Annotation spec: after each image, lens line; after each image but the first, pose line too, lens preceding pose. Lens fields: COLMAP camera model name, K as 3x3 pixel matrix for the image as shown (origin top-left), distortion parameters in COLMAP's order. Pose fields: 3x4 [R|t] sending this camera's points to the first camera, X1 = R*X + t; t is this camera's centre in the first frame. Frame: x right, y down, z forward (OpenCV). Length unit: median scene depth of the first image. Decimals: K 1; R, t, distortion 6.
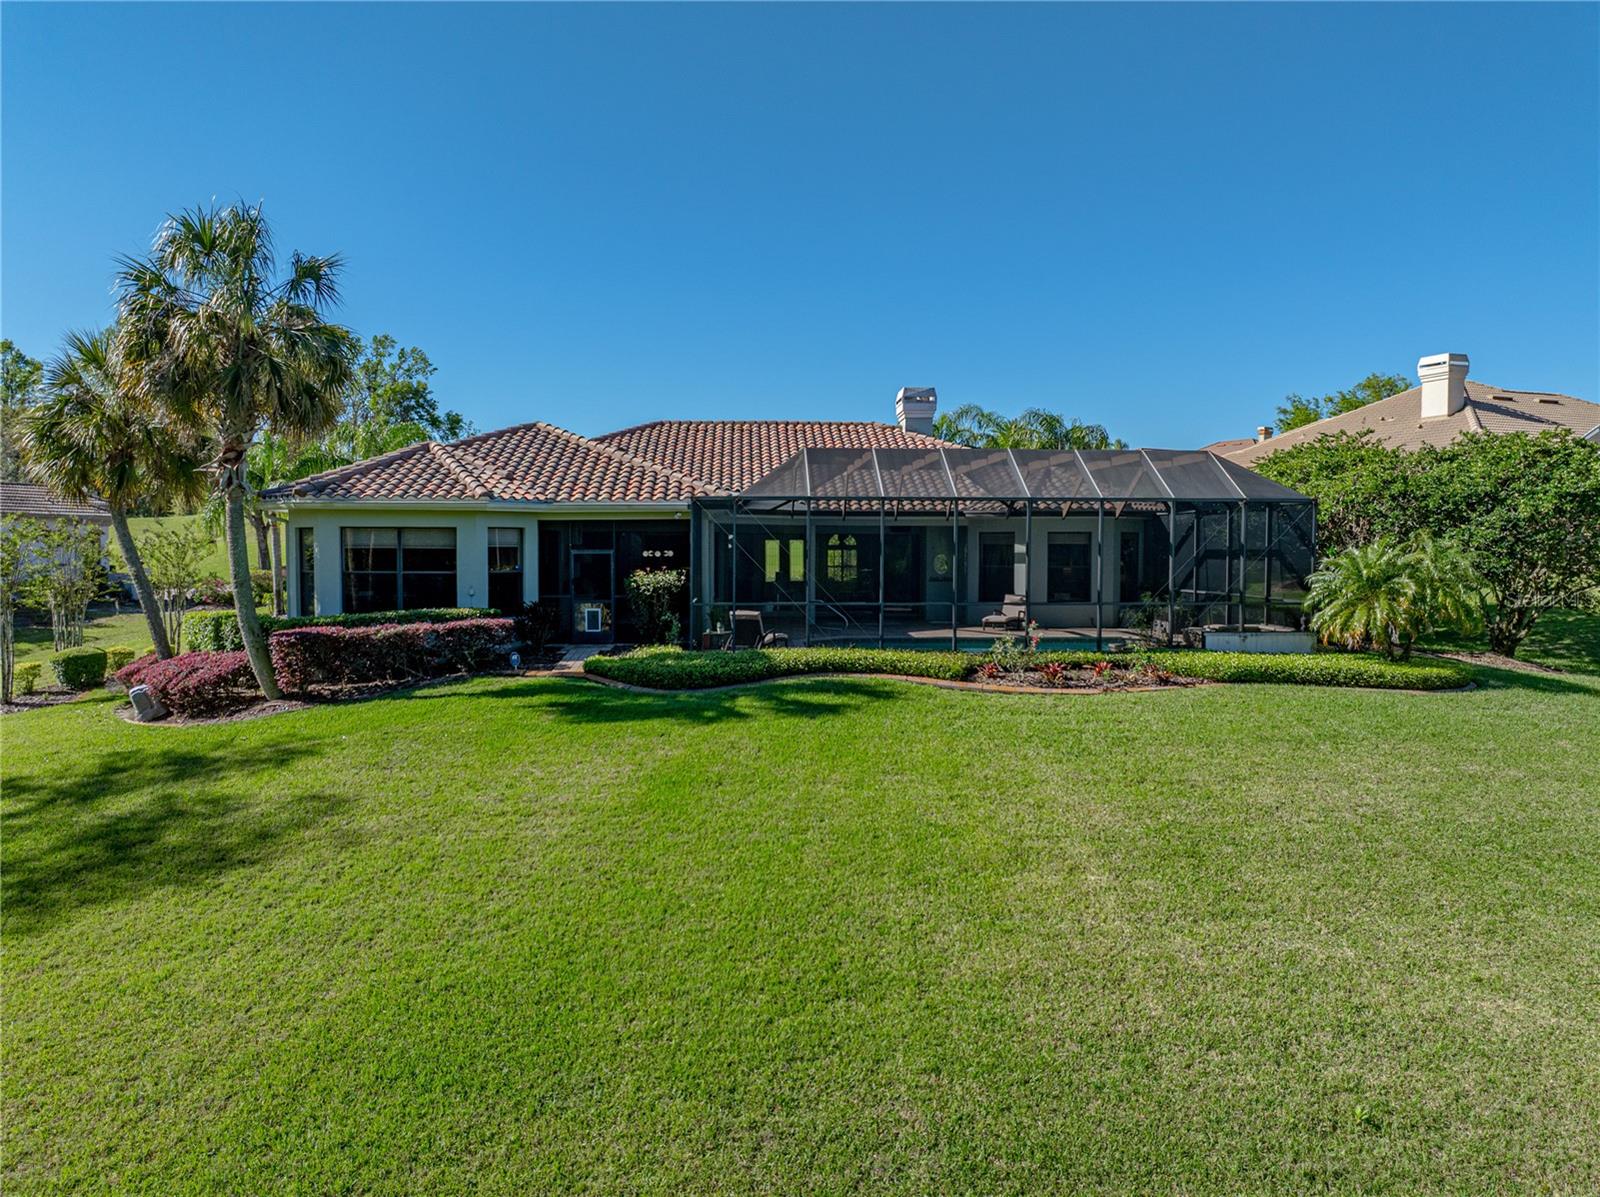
lens RADIAL K [[1129.7, 0, 800.0], [0, 1129.7, 598.5], [0, 0, 1]] dist [-0.026542, 0.009865]
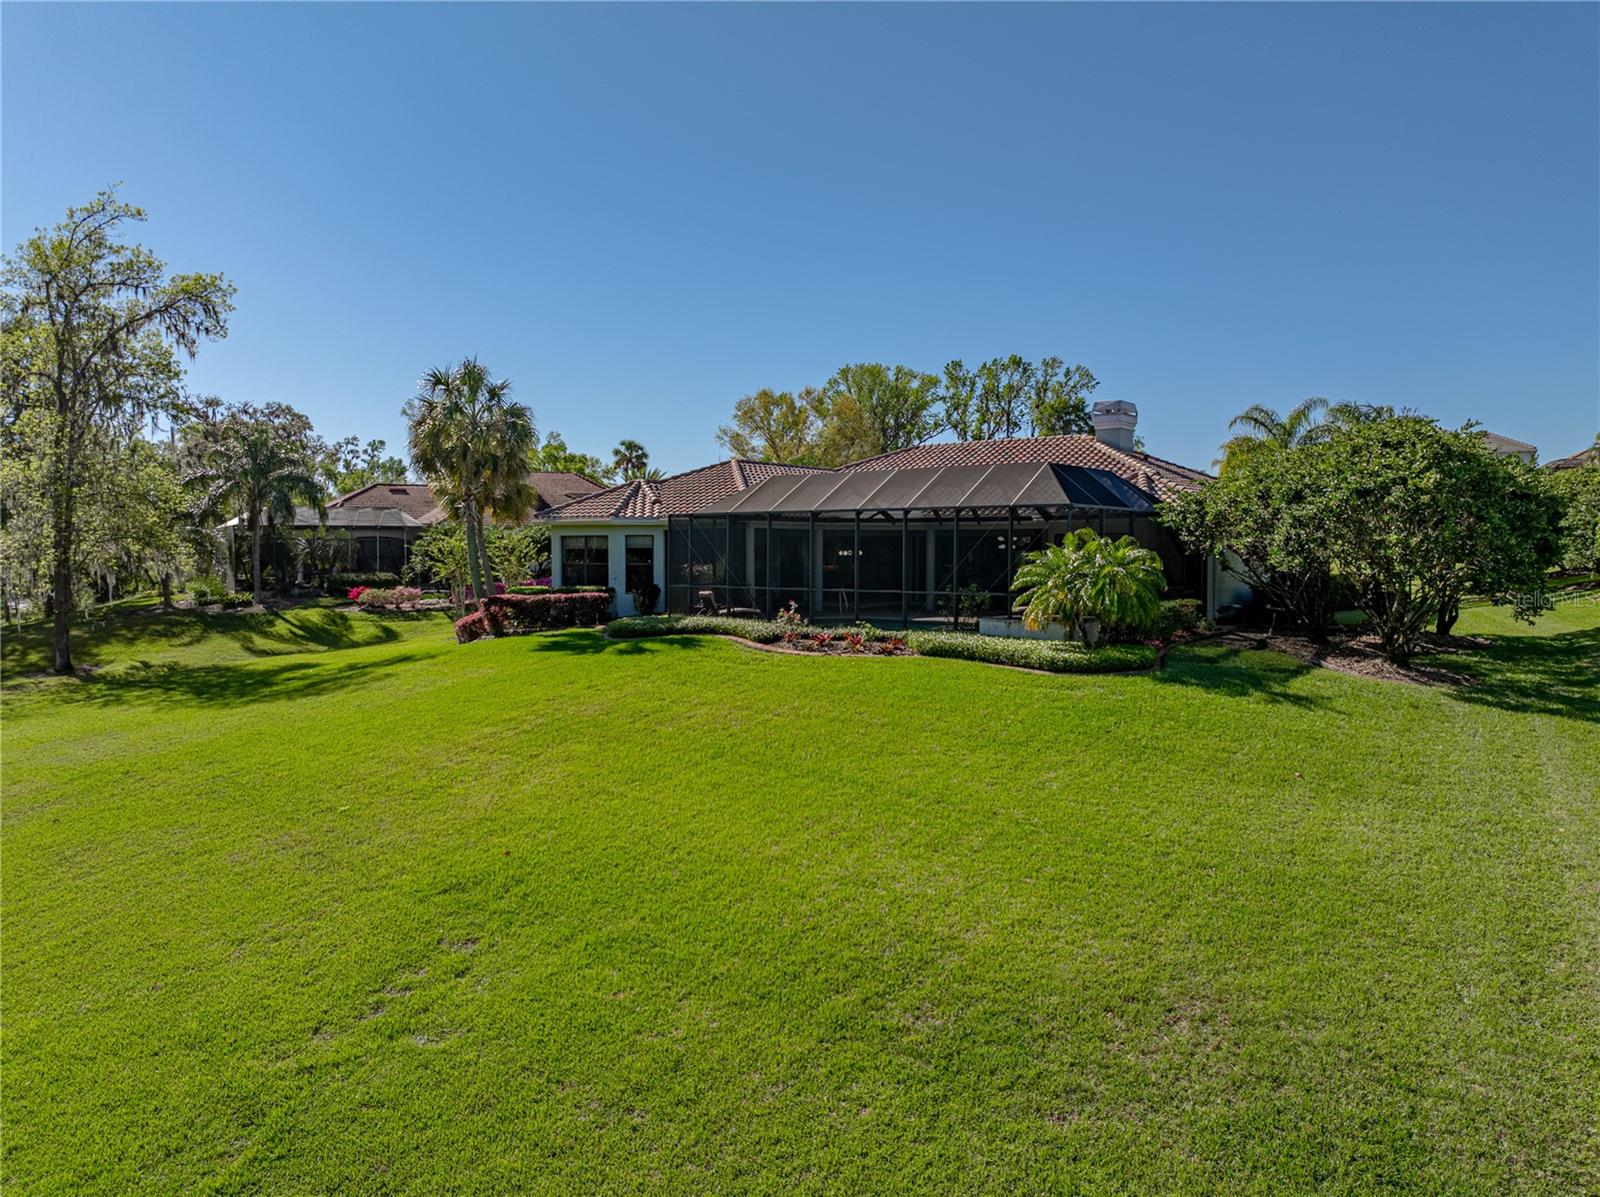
lens RADIAL K [[1137.1, 0, 800.0], [0, 1137.1, 598.5], [0, 0, 1]] dist [-0.020991, 0.008163]
pose [[0.760380, 0.028902, -0.648835, 0.741472], [-0.030065, 0.999505, 0.009289, 0.002400], [0.648782, 0.012444, 0.760872, -0.039110]]
